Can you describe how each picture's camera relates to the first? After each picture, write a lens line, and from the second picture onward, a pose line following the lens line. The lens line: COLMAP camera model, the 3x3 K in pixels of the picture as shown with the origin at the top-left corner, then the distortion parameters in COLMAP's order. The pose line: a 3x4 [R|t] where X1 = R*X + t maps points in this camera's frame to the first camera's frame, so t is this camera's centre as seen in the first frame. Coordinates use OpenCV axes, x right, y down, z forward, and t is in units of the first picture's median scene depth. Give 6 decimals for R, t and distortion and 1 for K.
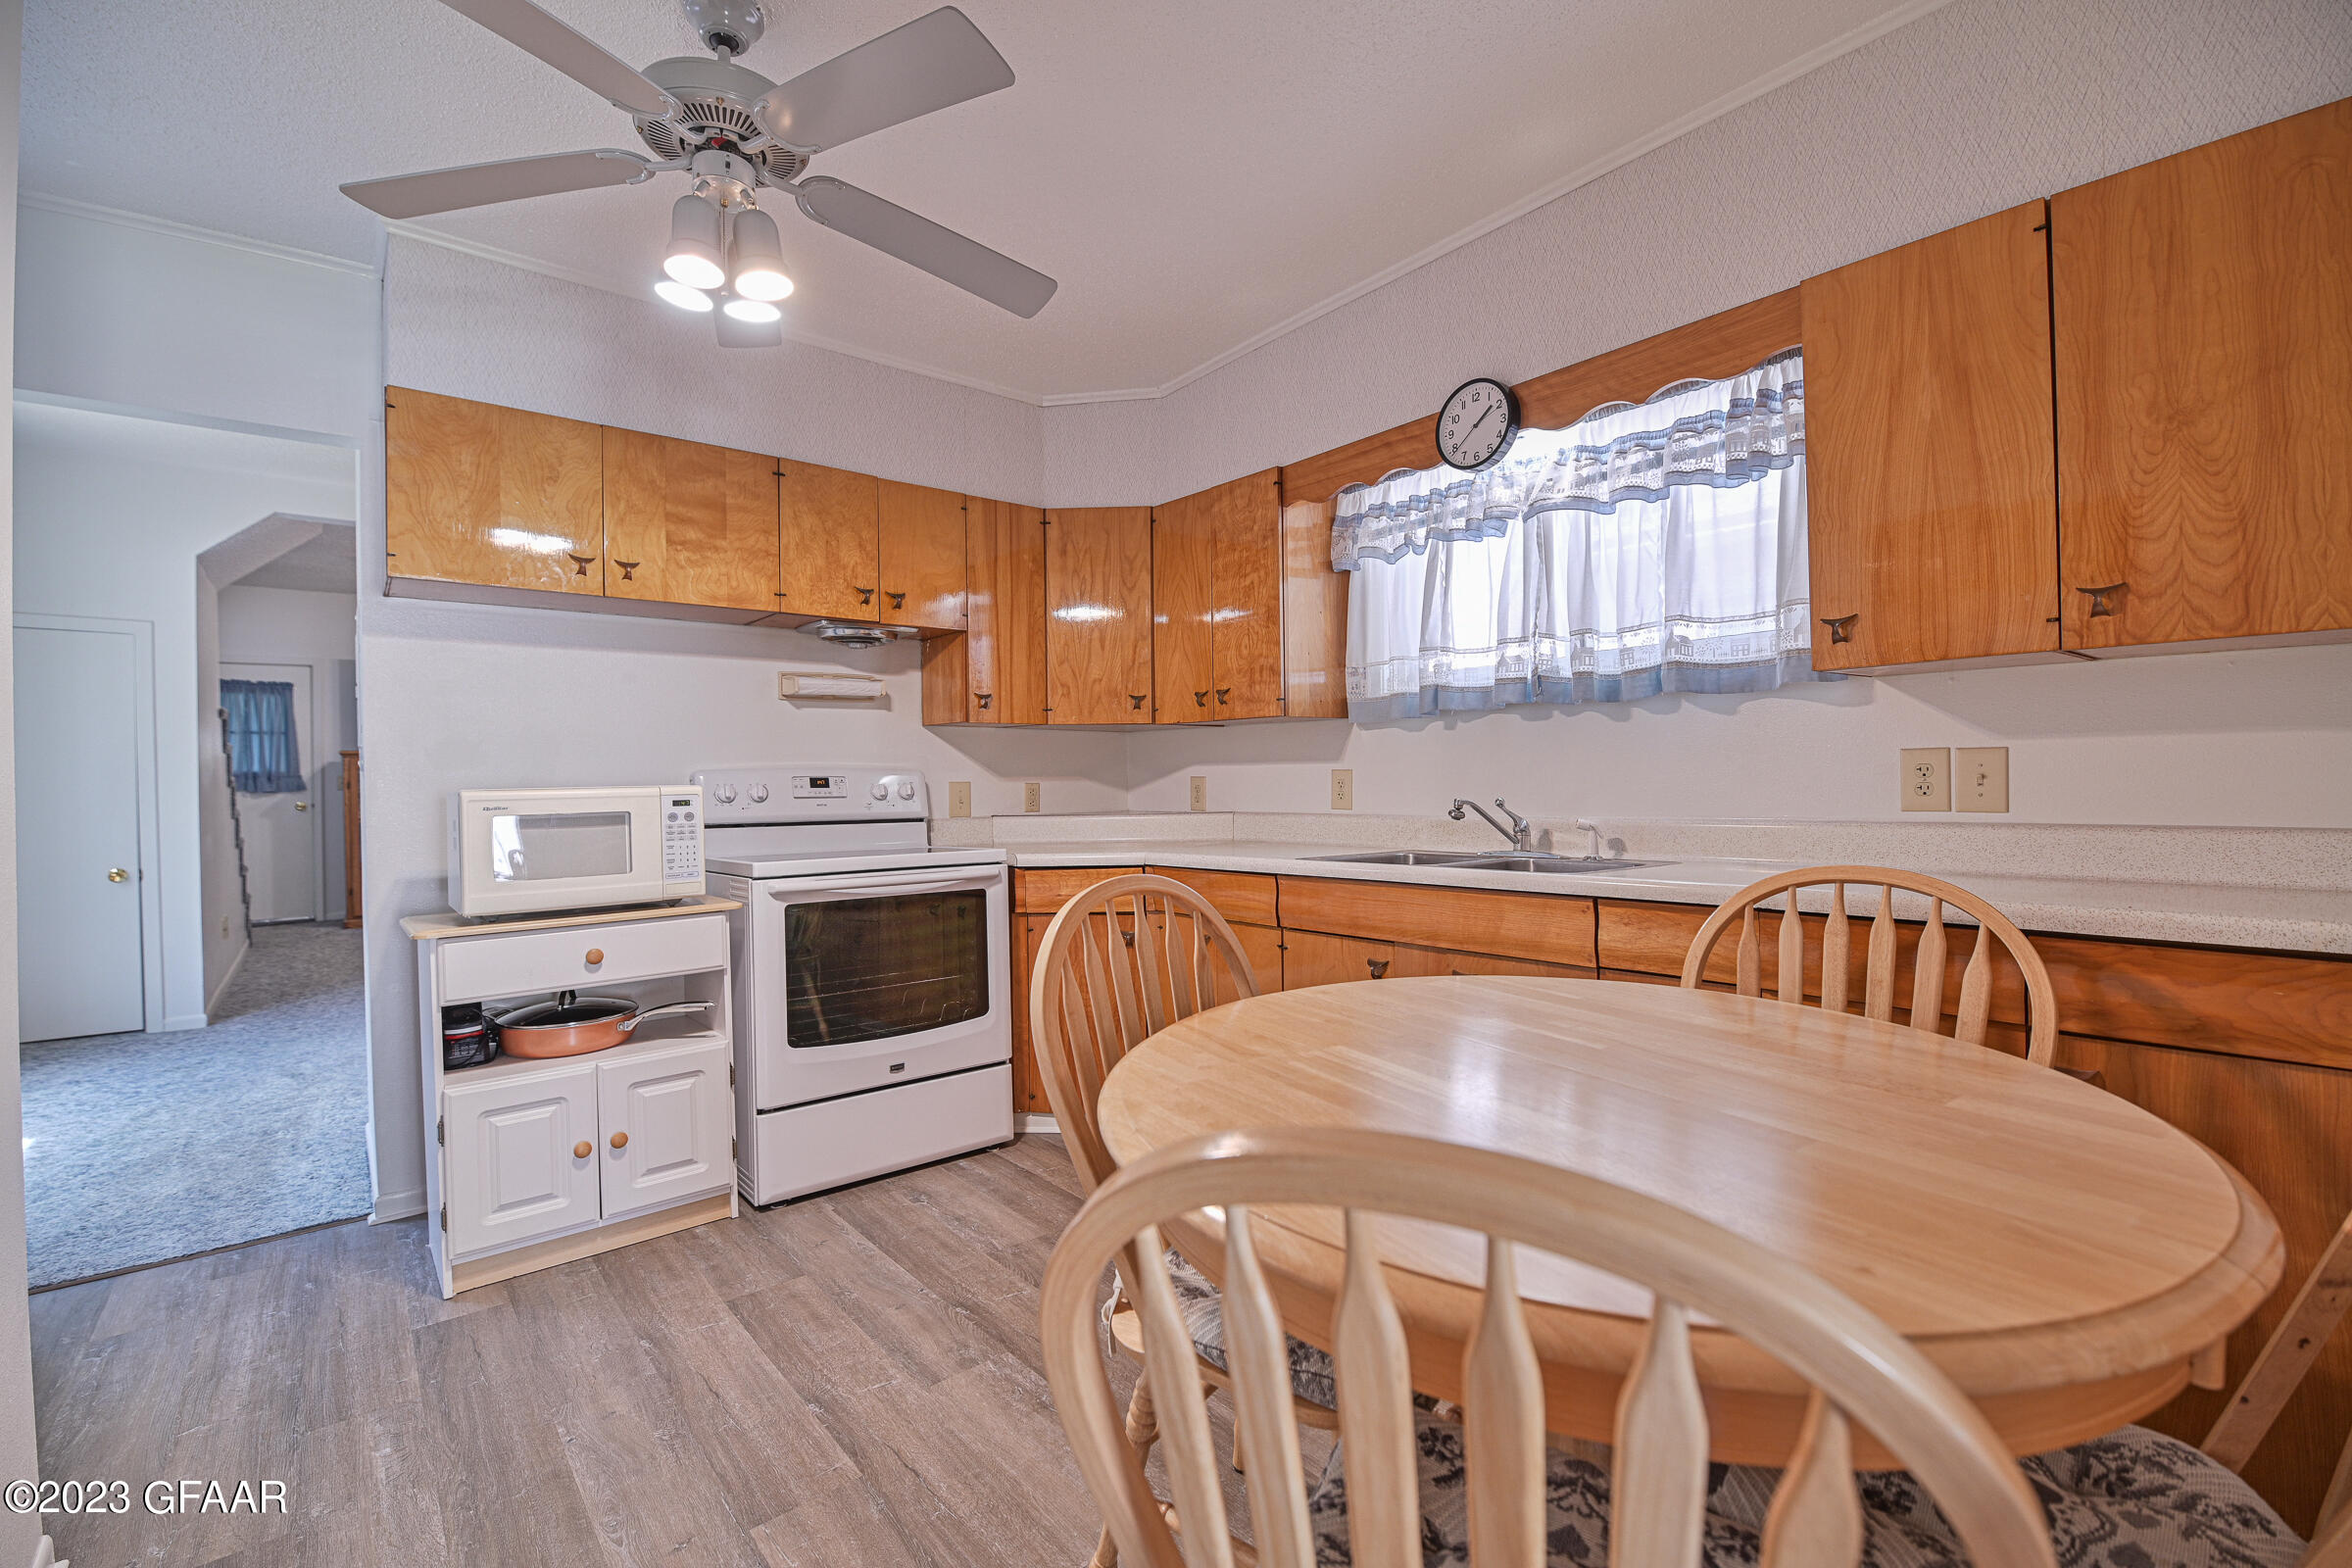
lens RADIAL K [[994.1, 0, 1176.0], [0, 994.1, 784.0], [0, 0, 1]] dist [0.000967, -0.000137]
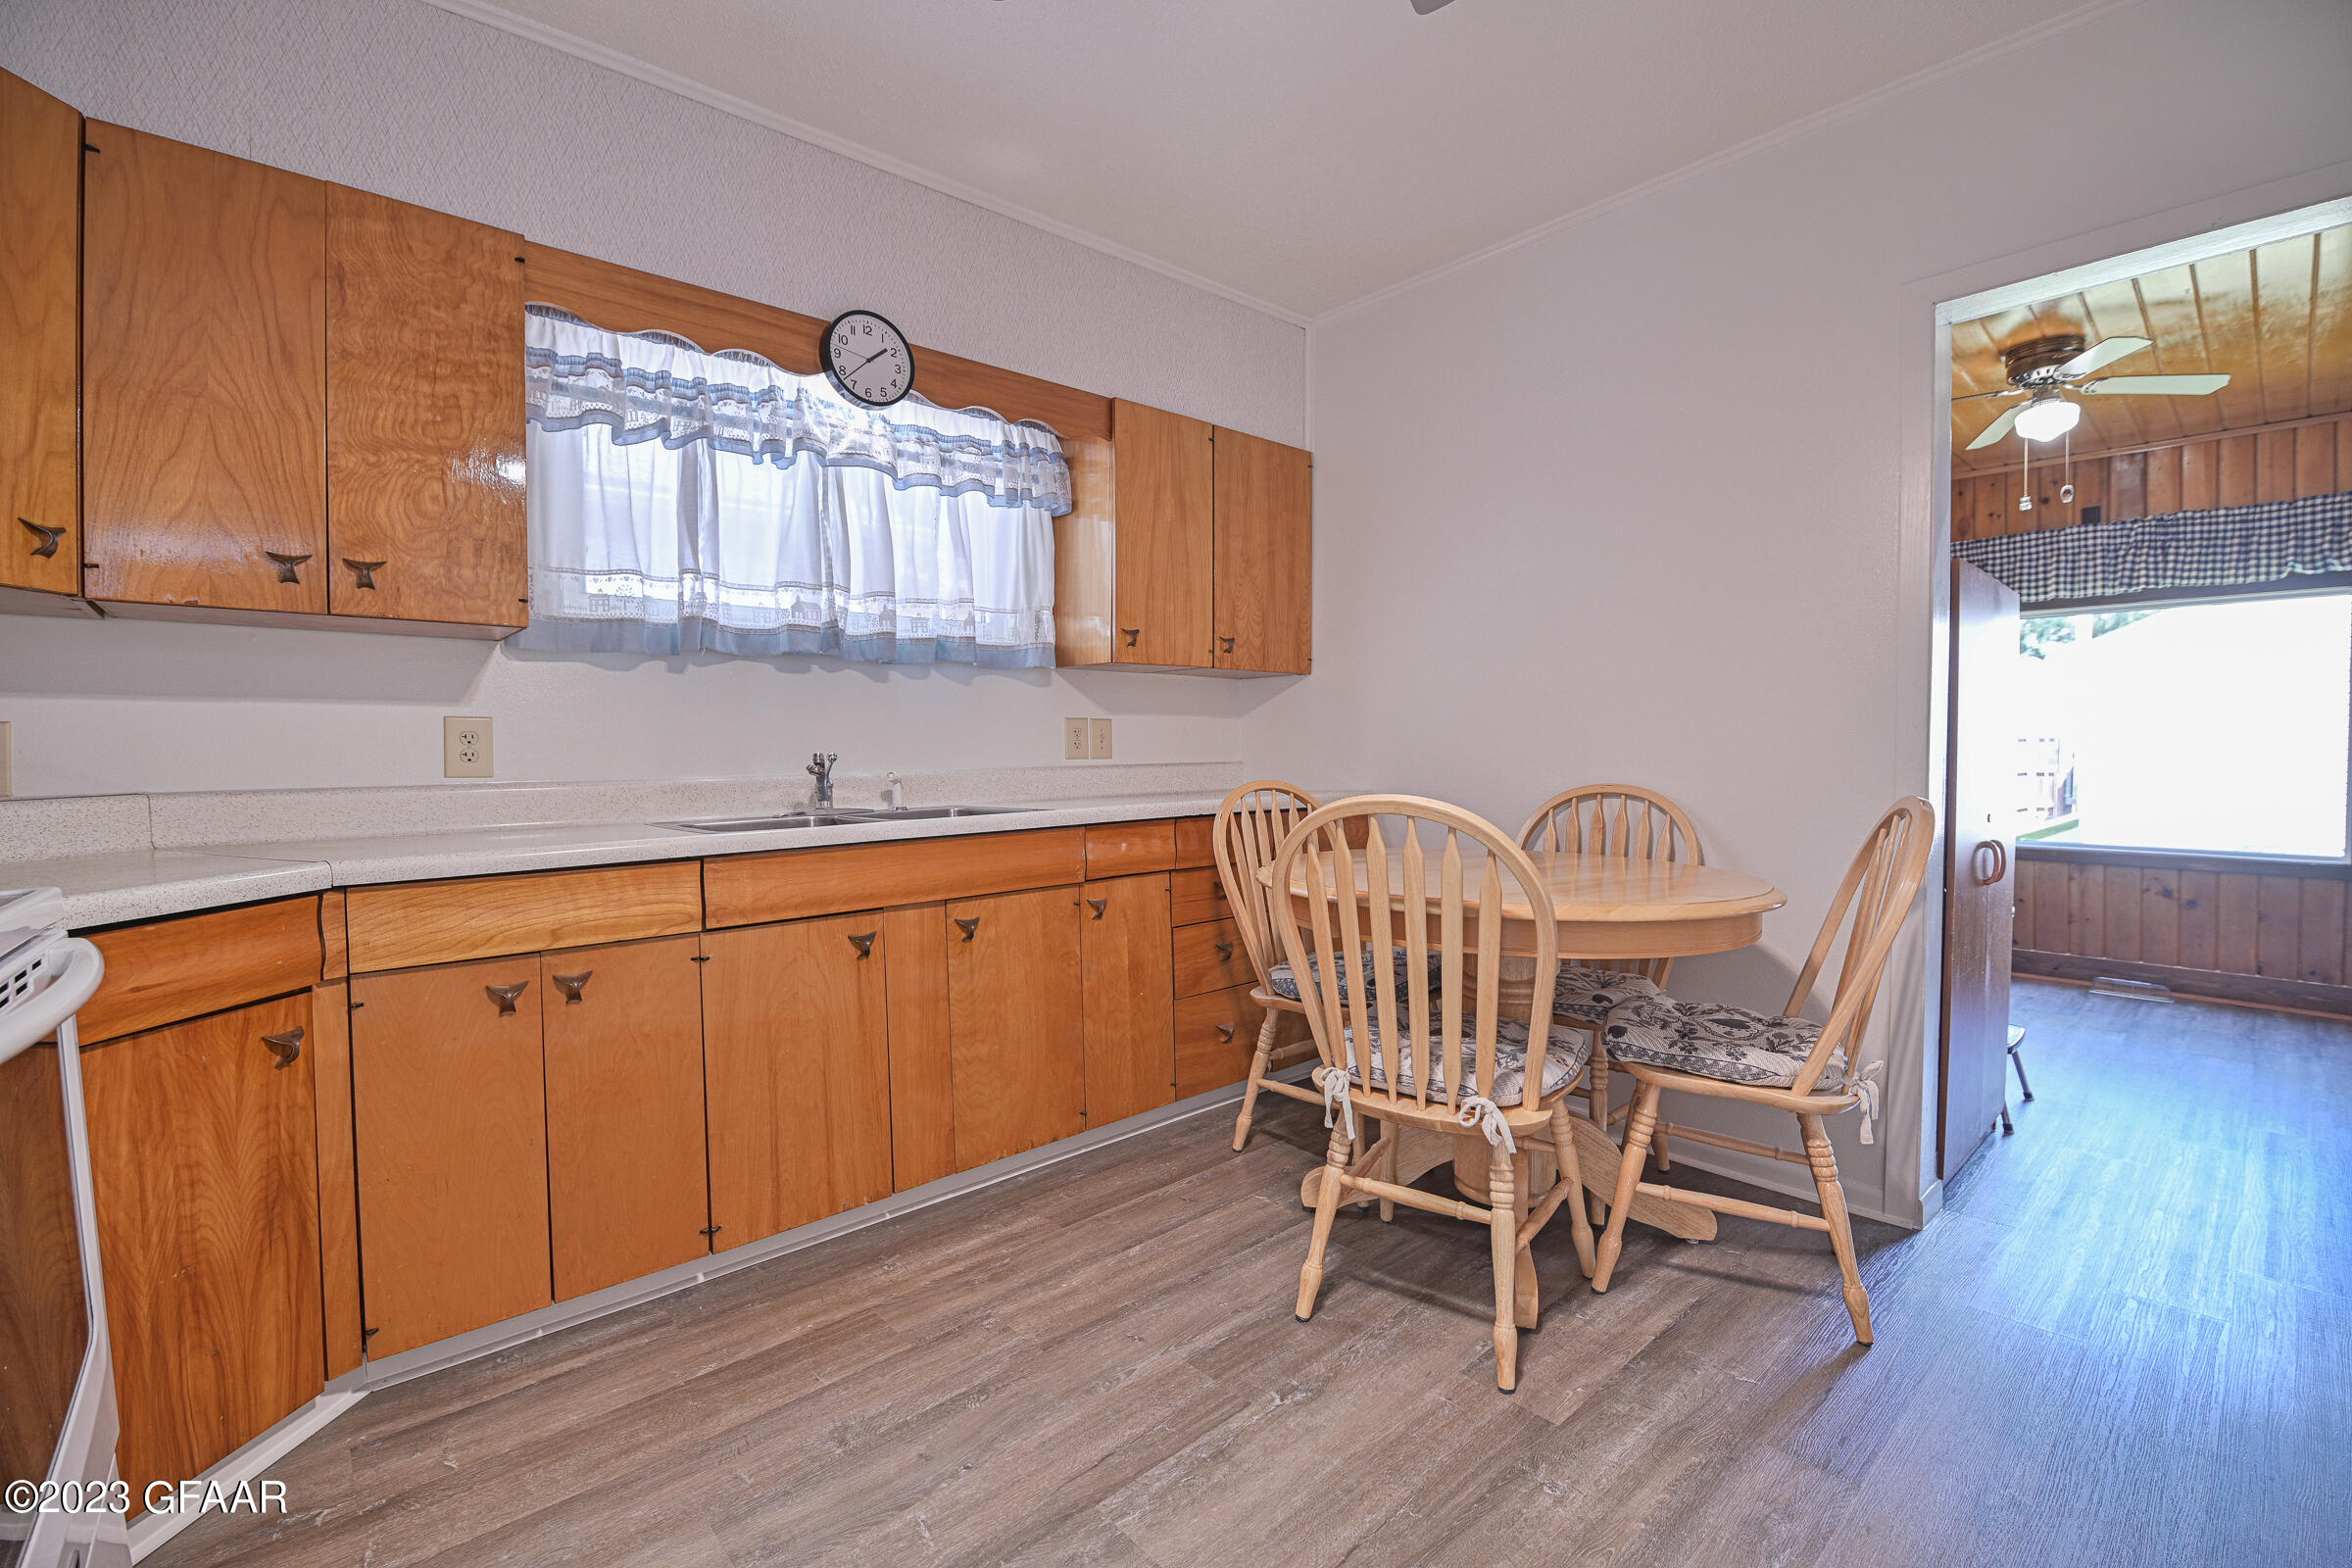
lens RADIAL K [[1014.4, 0, 1157.5], [0, 1014.4, 783.0], [0, 0, 1]] dist [-0.011525, -0.000407]
pose [[-0.011198, -0.021476, 0.999707, -0.664506], [0.010024, 0.999717, 0.021589, 0.026143], [-0.999887, 0.010263, -0.010980, 0.719524]]
